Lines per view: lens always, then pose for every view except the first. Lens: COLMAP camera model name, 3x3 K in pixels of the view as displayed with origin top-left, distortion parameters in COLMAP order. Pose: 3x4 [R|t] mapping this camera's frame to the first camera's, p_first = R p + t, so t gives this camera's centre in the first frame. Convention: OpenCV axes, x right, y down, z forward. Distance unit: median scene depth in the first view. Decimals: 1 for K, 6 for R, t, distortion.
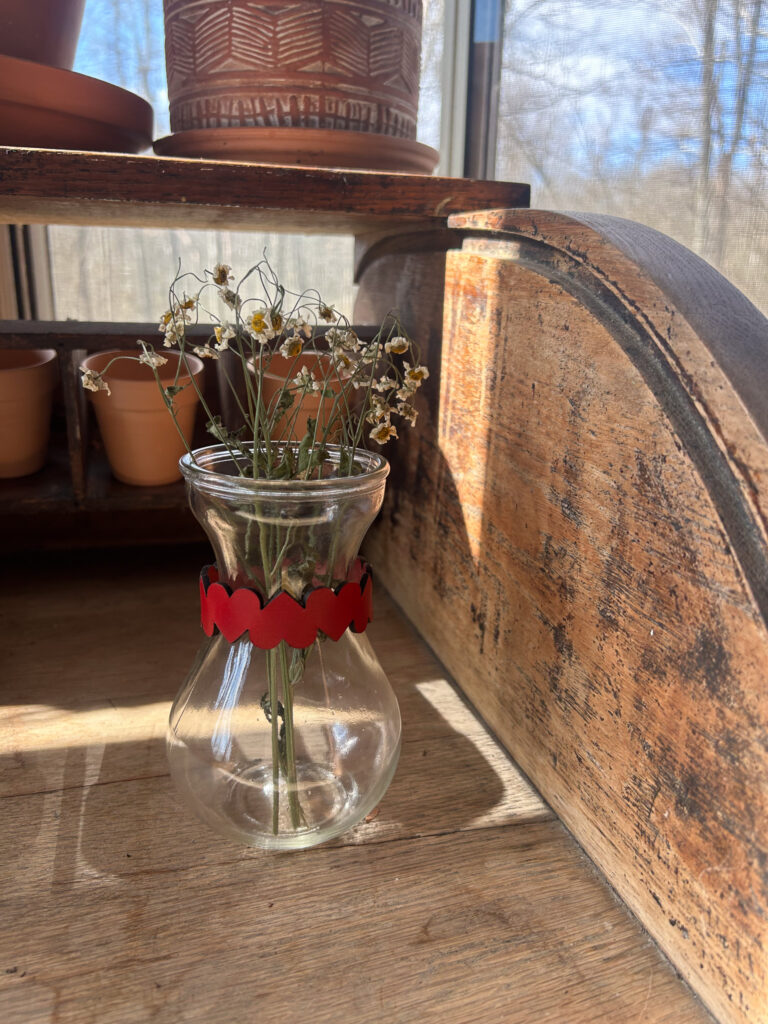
lens RADIAL K [[779.1, 0, 388.2], [0, 779.1, 531.3], [0, 0, 1]] dist [-0.004025, -0.012908]
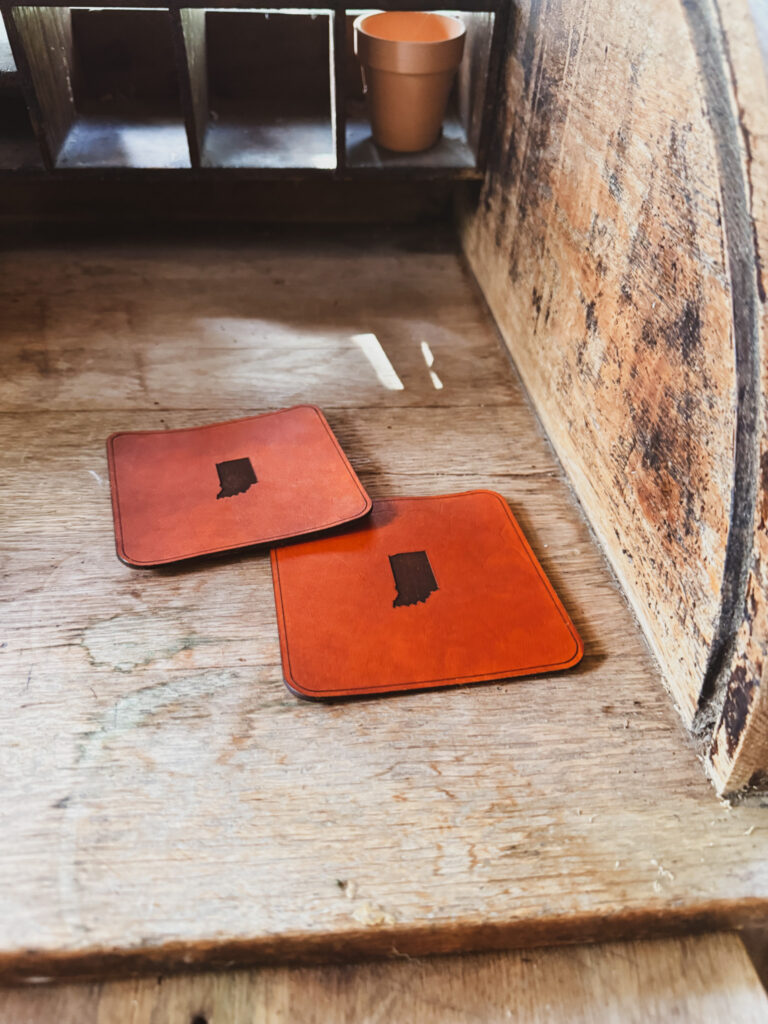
lens RADIAL K [[740.2, 0, 378.7], [0, 740.2, 519.6], [0, 0, 1]] dist [0.001194, -0.043702]
pose [[0.977851, 0.125153, -0.167764, 0.172159], [-0.056894, 0.930292, 0.362382, 0.055809], [0.201422, -0.344810, 0.916807, -0.123533]]
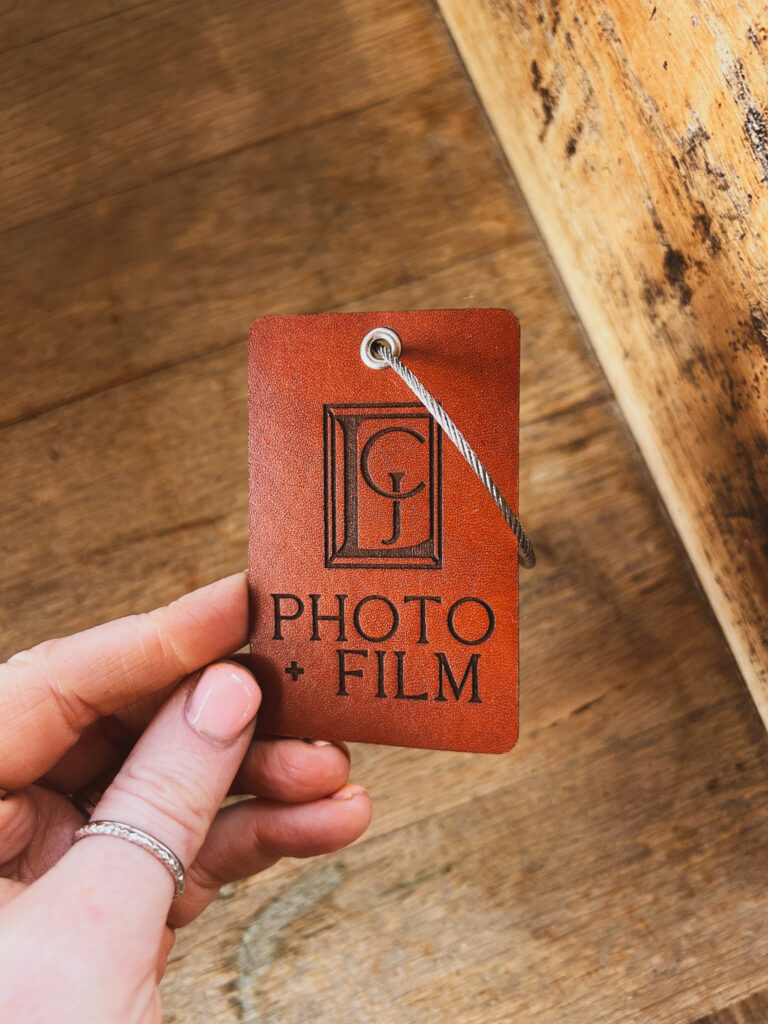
lens RADIAL K [[793.9, 0, 381.5], [0, 793.9, 506.9], [0, 0, 1]] dist [-0.005168, -0.018100]
pose [[0.996606, -0.081078, -0.014273, -0.053611], [0.050099, 0.459728, 0.886645, -0.485232], [-0.065325, -0.884351, 0.462230, 0.610894]]
